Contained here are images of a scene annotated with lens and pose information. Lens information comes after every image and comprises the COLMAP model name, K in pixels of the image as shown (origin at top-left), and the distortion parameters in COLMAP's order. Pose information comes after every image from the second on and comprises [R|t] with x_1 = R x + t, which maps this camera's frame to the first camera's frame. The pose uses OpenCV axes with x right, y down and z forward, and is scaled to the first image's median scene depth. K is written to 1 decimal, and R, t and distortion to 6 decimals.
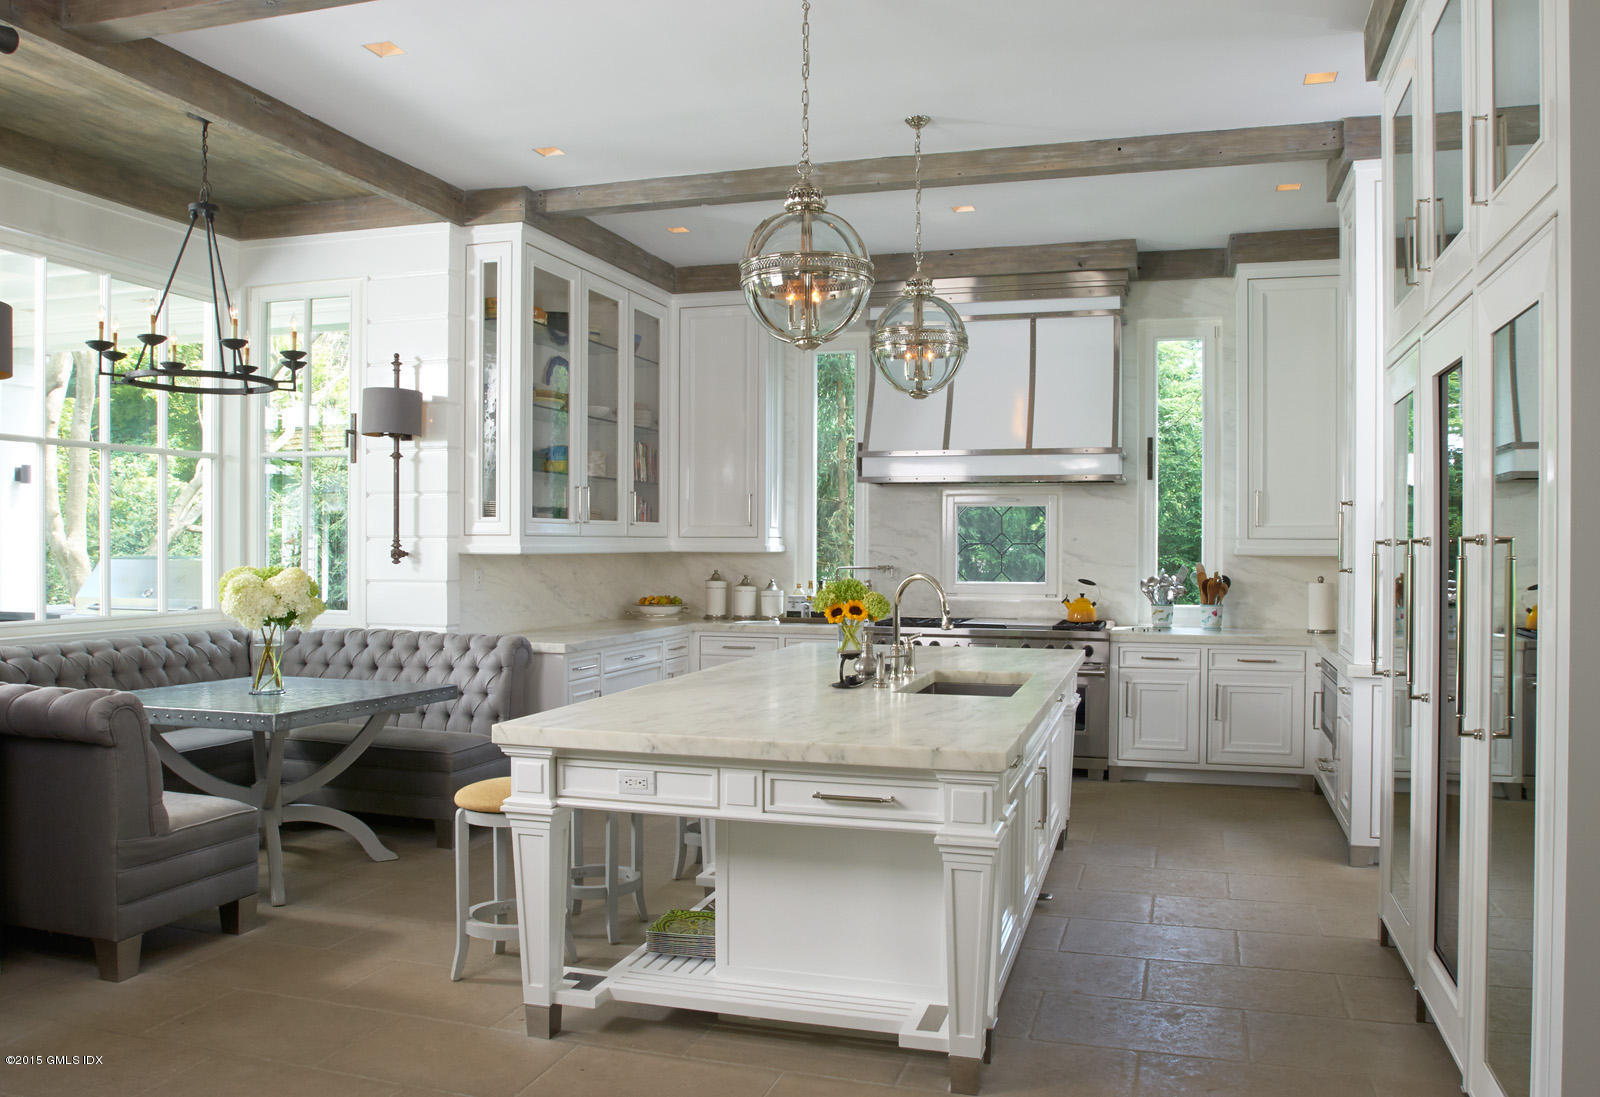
lens RADIAL K [[1255.9, 0, 799.8], [0, 1255.9, 544.9], [0, 0, 1]] dist [0.006657, 0.000454]
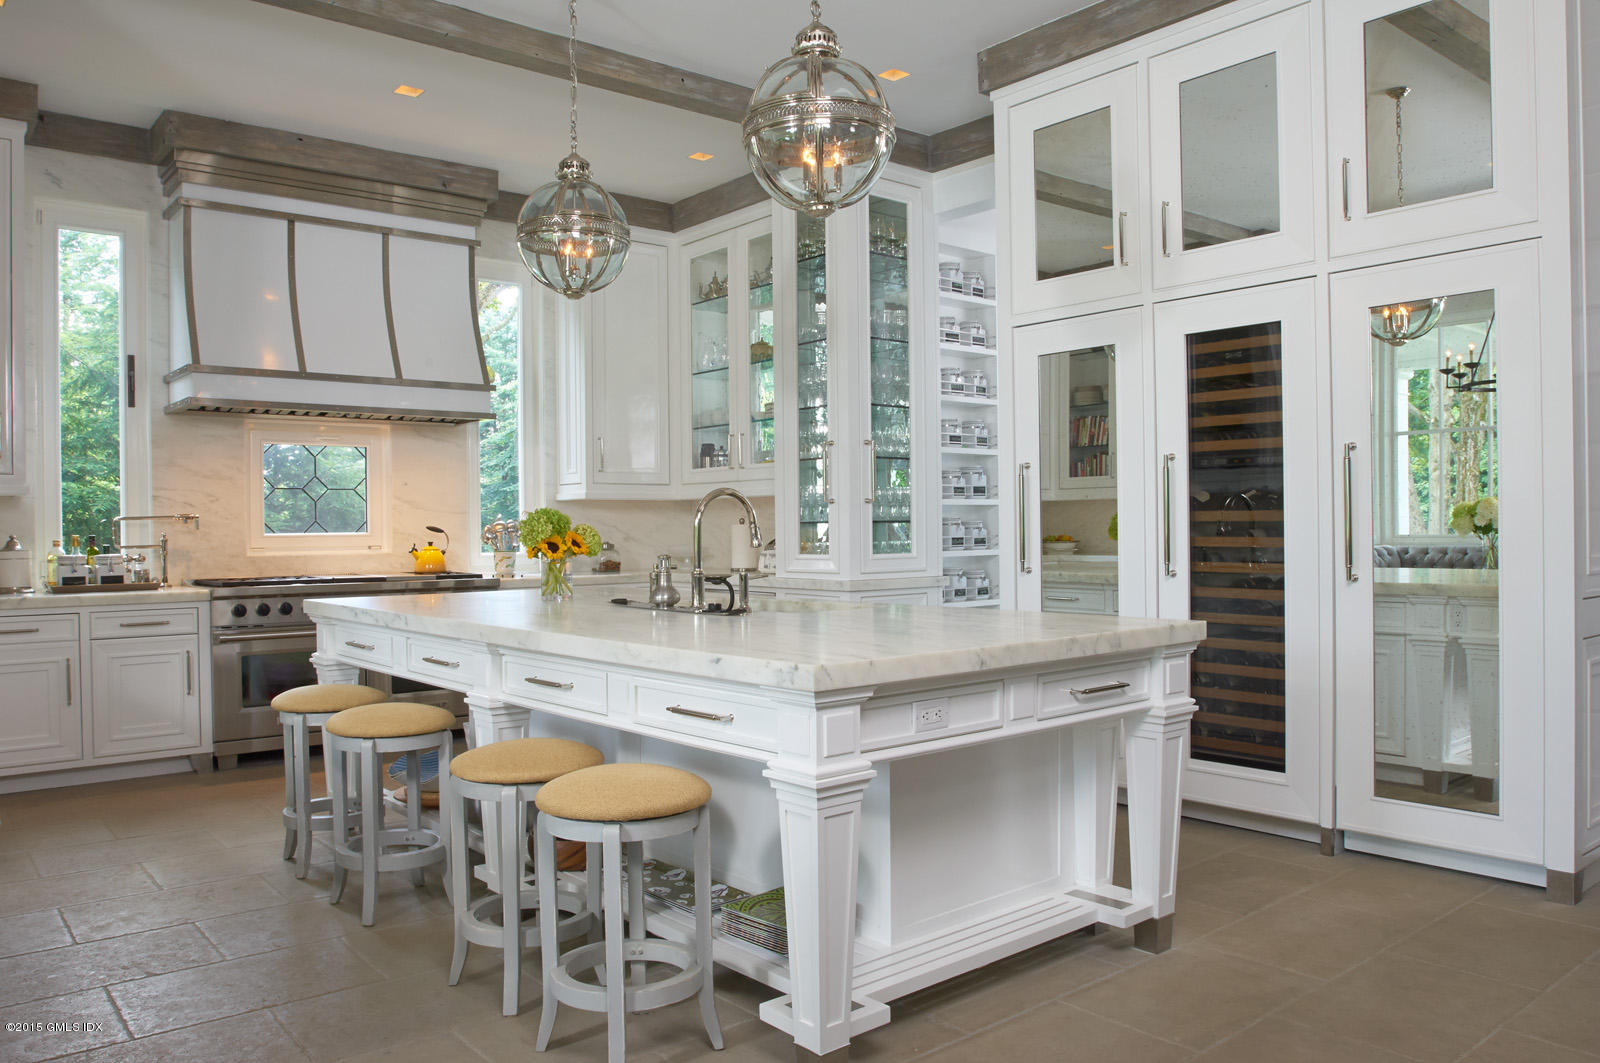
lens RADIAL K [[1201.3, 0, 800.6], [0, 1201.3, 533.5], [0, 0, 1]] dist [-0.073210, -0.004480]
pose [[0.539987, -0.012615, 0.841579, -0.361925], [0.014453, 0.999879, 0.005715, 0.031506], [-0.841549, 0.009077, 0.540104, 0.299232]]
